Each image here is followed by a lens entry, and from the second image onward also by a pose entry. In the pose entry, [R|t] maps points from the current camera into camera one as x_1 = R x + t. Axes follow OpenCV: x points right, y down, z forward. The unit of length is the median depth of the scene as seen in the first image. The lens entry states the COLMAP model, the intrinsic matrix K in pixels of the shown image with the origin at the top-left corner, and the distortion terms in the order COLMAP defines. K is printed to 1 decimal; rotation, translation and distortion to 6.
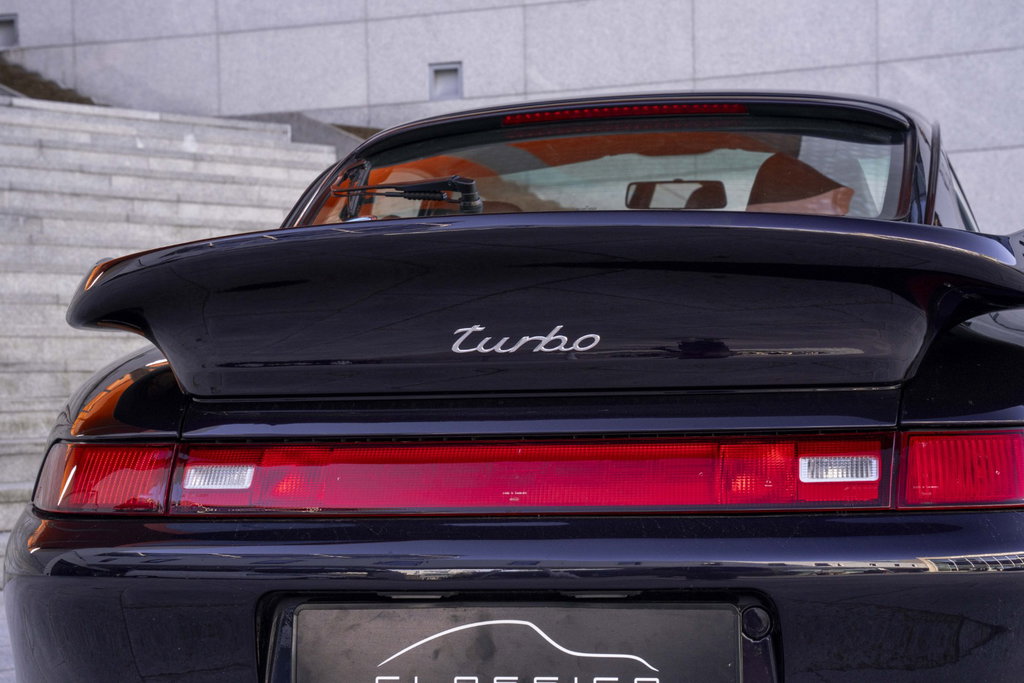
lens RADIAL K [[1944.0, 0, 534.1], [0, 1944.0, 344.9], [0, 0, 1]] dist [0.315331, 0.423913]
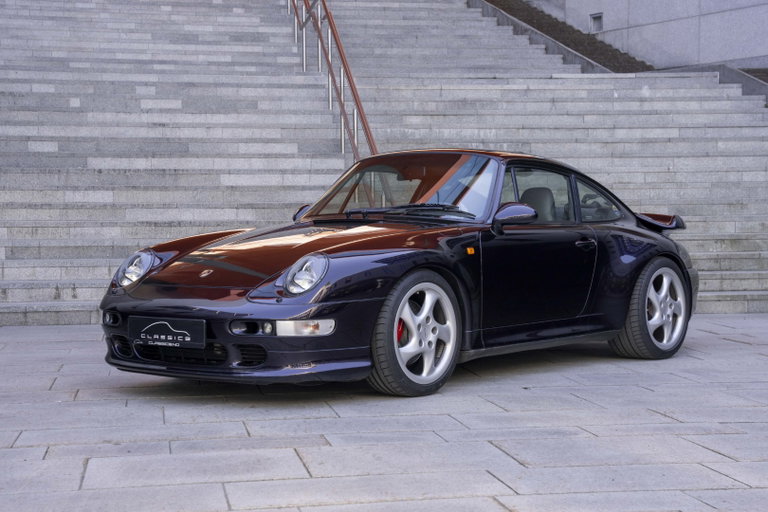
lens RADIAL K [[1438.6, 0, 384.0], [0, 1438.6, 256.0], [0, 0, 1]] dist [0.288717, 0.268267]
pose [[0.843915, 0.028560, -0.535715, 0.671564], [0.003960, 0.998223, 0.059456, -0.060956], [0.536462, -0.052297, 0.842303, -0.514631]]
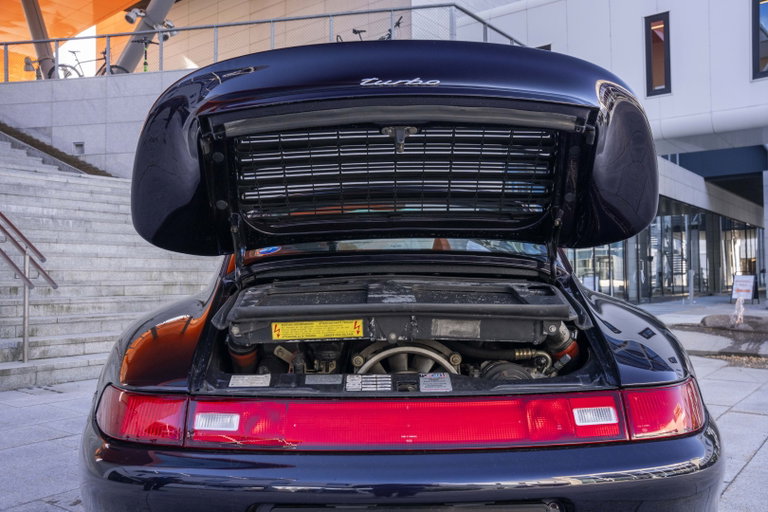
lens RADIAL K [[670.9, 0, 382.9], [0, 670.9, 264.8], [0, 0, 1]] dist [-0.006981, -0.001326]
pose [[0.985006, 0.019089, 0.171459, -0.046701], [-0.018948, 0.999817, -0.002462, -0.022970], [-0.171475, -0.000824, 0.985188, 0.167489]]
